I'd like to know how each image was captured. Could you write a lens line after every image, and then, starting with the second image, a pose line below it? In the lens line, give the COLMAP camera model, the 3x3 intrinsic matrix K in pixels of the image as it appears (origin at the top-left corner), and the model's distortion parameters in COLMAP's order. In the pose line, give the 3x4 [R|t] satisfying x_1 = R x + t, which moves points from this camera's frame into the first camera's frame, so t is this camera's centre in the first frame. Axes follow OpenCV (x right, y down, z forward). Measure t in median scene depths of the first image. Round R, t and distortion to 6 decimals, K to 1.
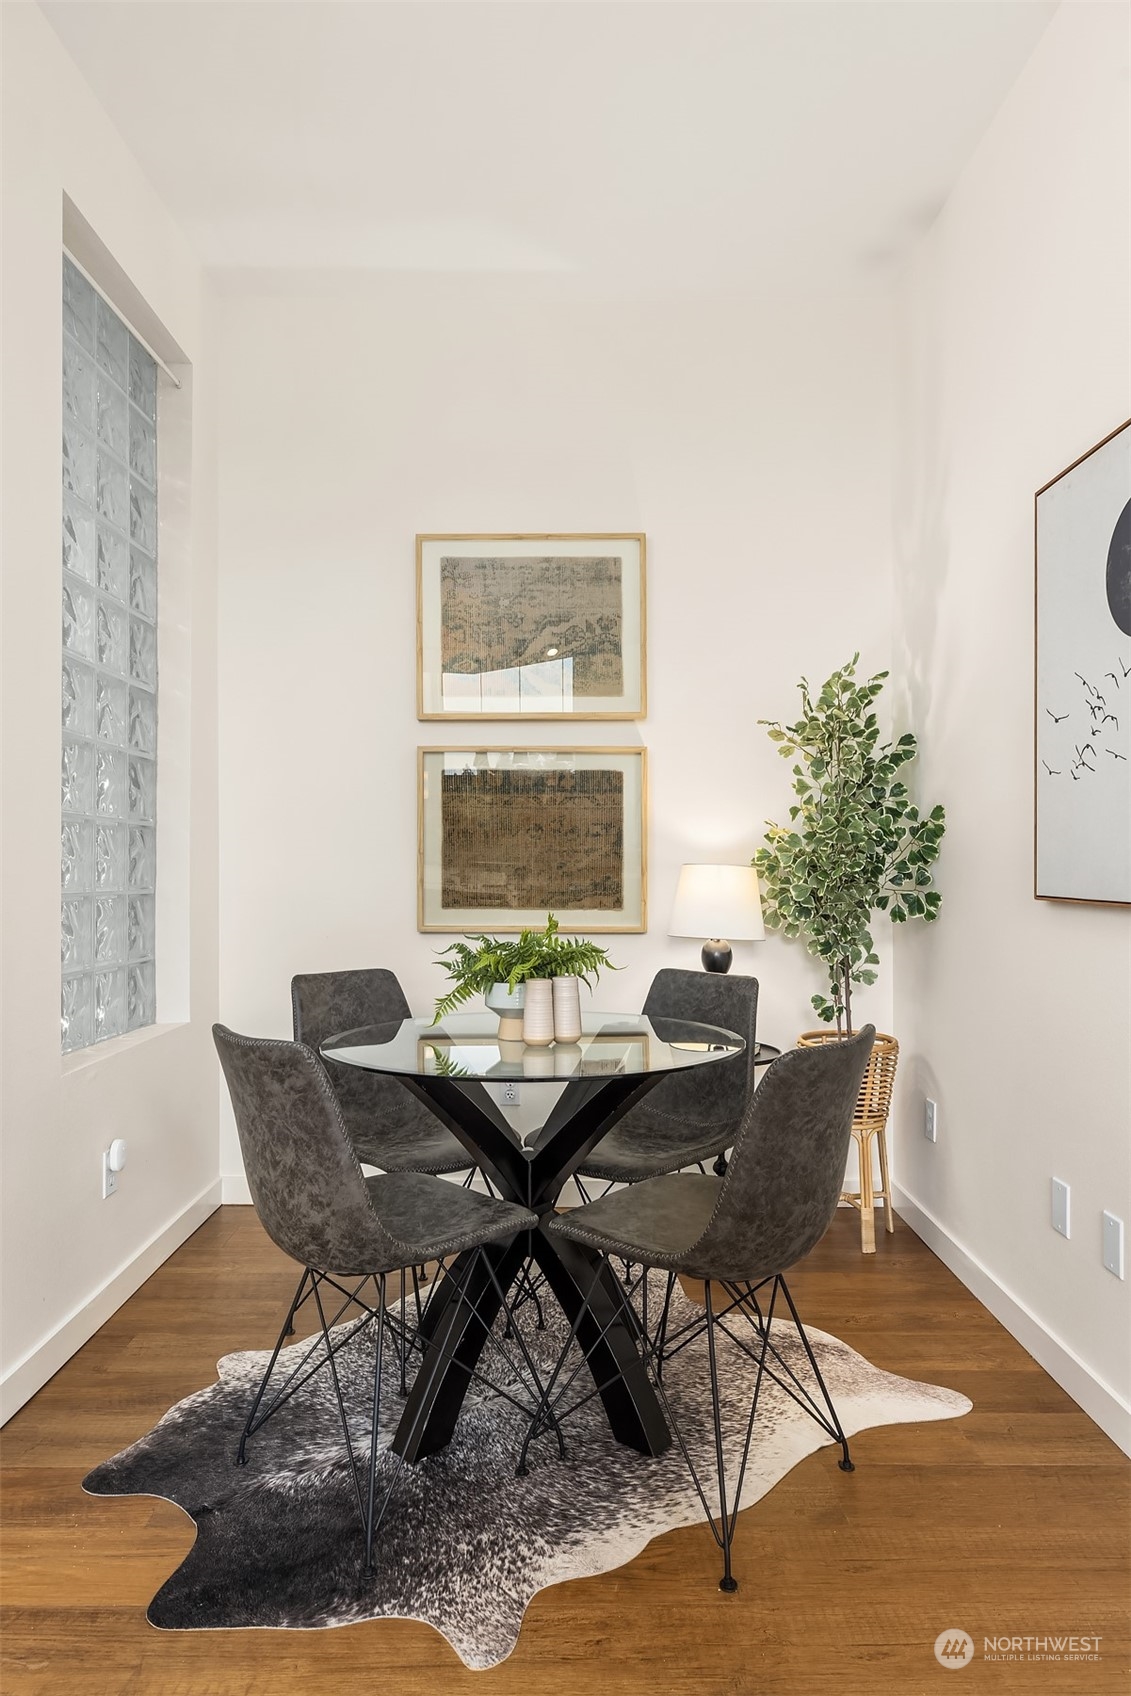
lens RADIAL K [[1073.9, 0, 568.6], [0, 1073.9, 857.4], [0, 0, 1]] dist [0.009068, 0.000161]
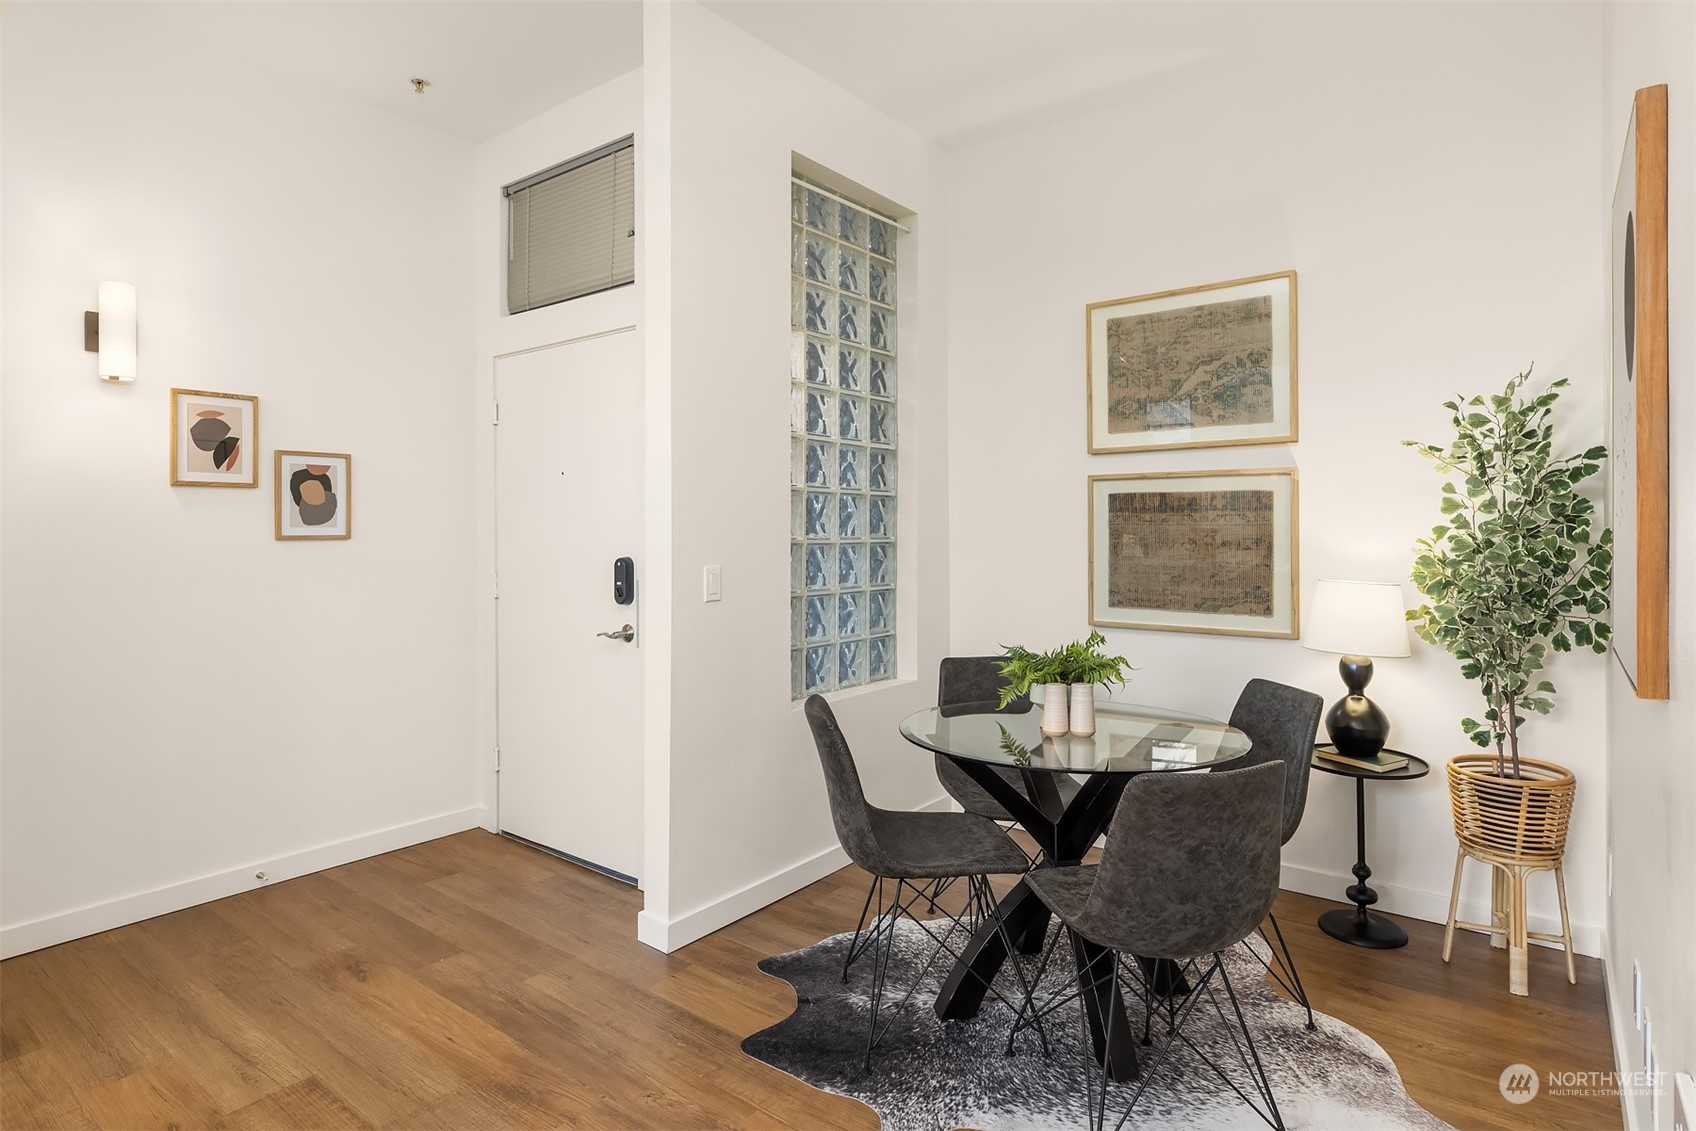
lens RADIAL K [[923.1, 0, 835.5], [0, 923.1, 521.5], [0, 0, 1]] dist [-0.006158, 0.000642]
pose [[0.782576, -0.002246, -0.622551, 0.313958], [0.005478, 0.999980, 0.003279, -0.059146], [0.622531, -0.005977, 0.782572, -0.015676]]
